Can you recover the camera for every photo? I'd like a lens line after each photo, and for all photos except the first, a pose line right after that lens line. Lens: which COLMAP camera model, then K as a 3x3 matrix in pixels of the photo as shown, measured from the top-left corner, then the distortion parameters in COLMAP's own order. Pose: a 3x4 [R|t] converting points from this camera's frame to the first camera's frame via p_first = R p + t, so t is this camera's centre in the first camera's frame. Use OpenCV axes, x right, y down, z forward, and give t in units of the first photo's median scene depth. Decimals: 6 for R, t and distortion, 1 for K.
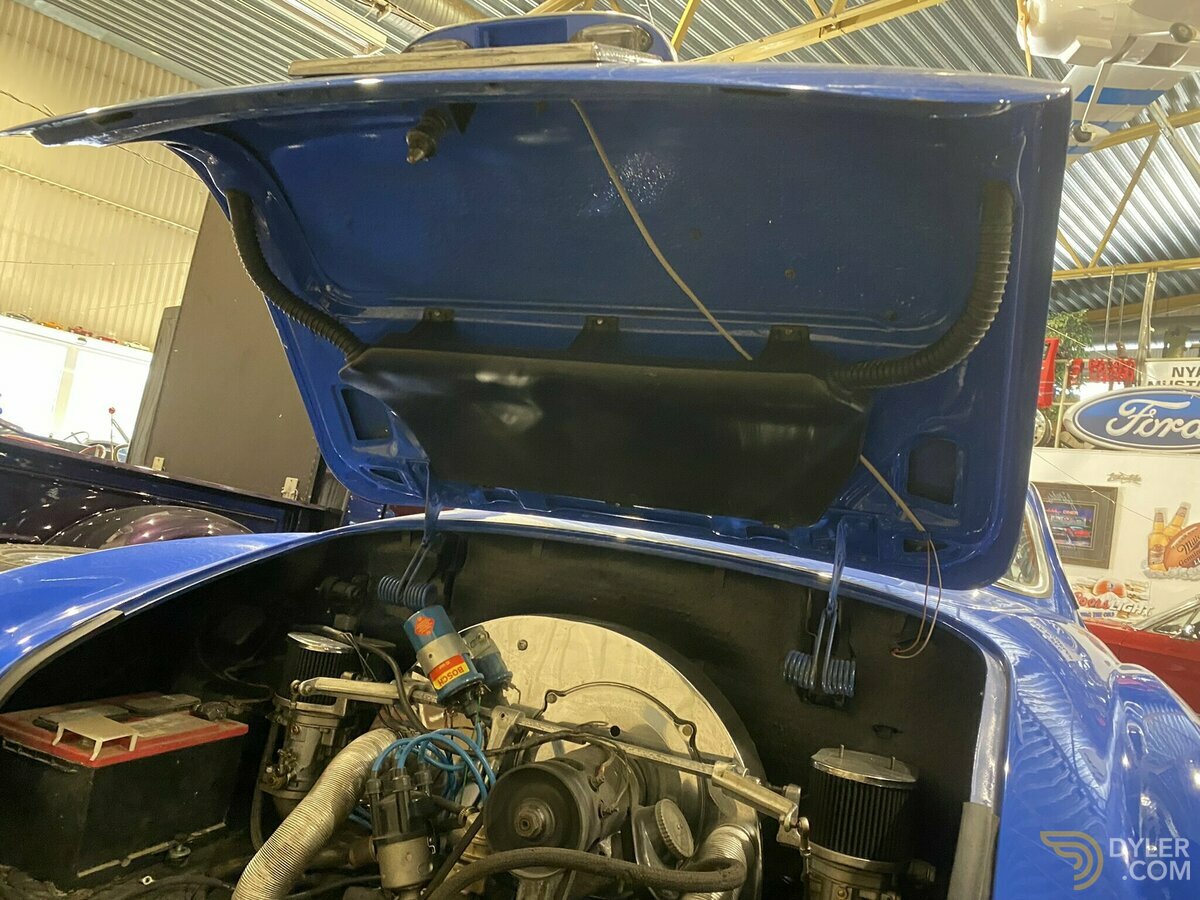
lens RADIAL K [[906.3, 0, 620.5], [0, 906.3, 450.7], [0, 0, 1]] dist [-0.035498, 0.007391]
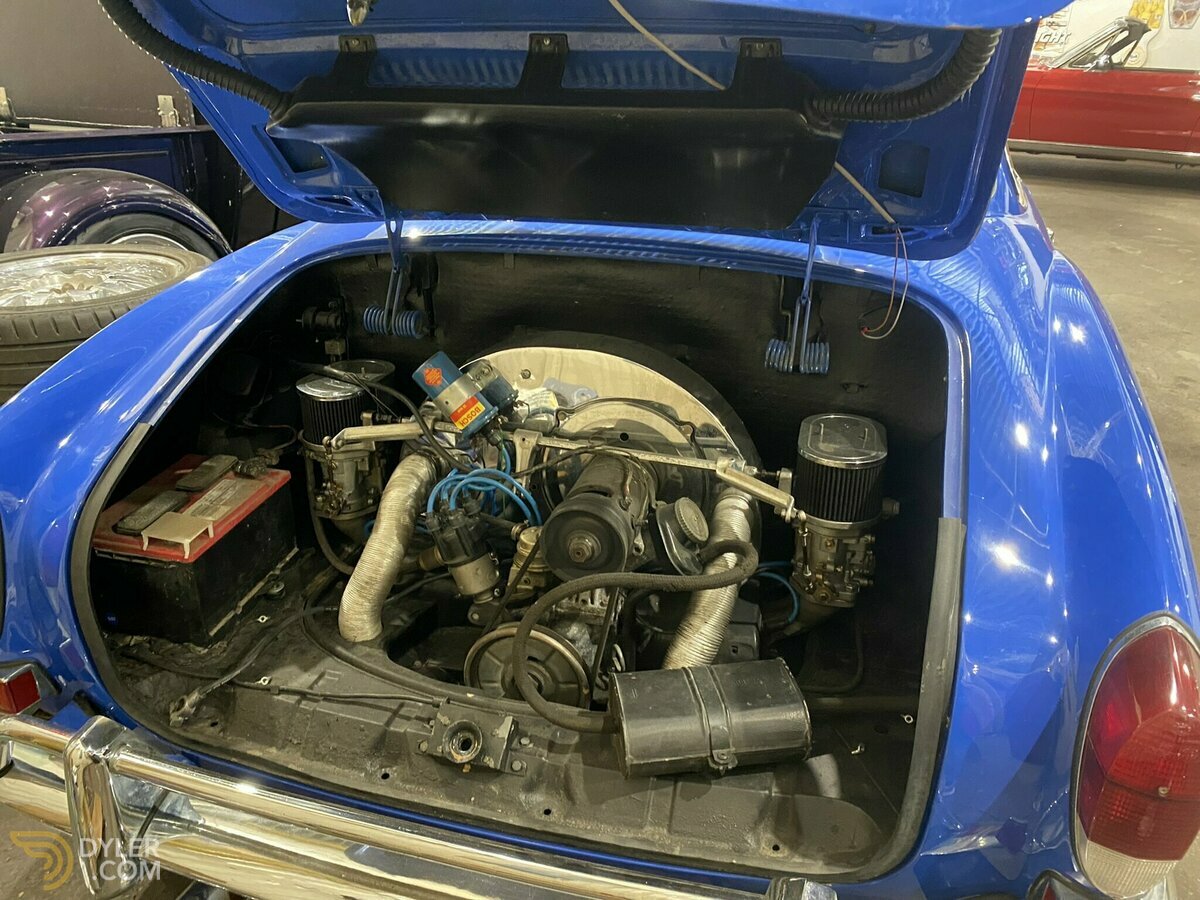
lens RADIAL K [[914.8, 0, 600.0], [0, 914.8, 450.0], [0, 0, 1]] dist [0.063429, -0.194504]
pose [[0.983973, -0.176264, 0.026971, -0.069439], [0.134188, 0.831560, 0.538982, -0.301719], [-0.117432, -0.526725, 0.841885, 0.015426]]
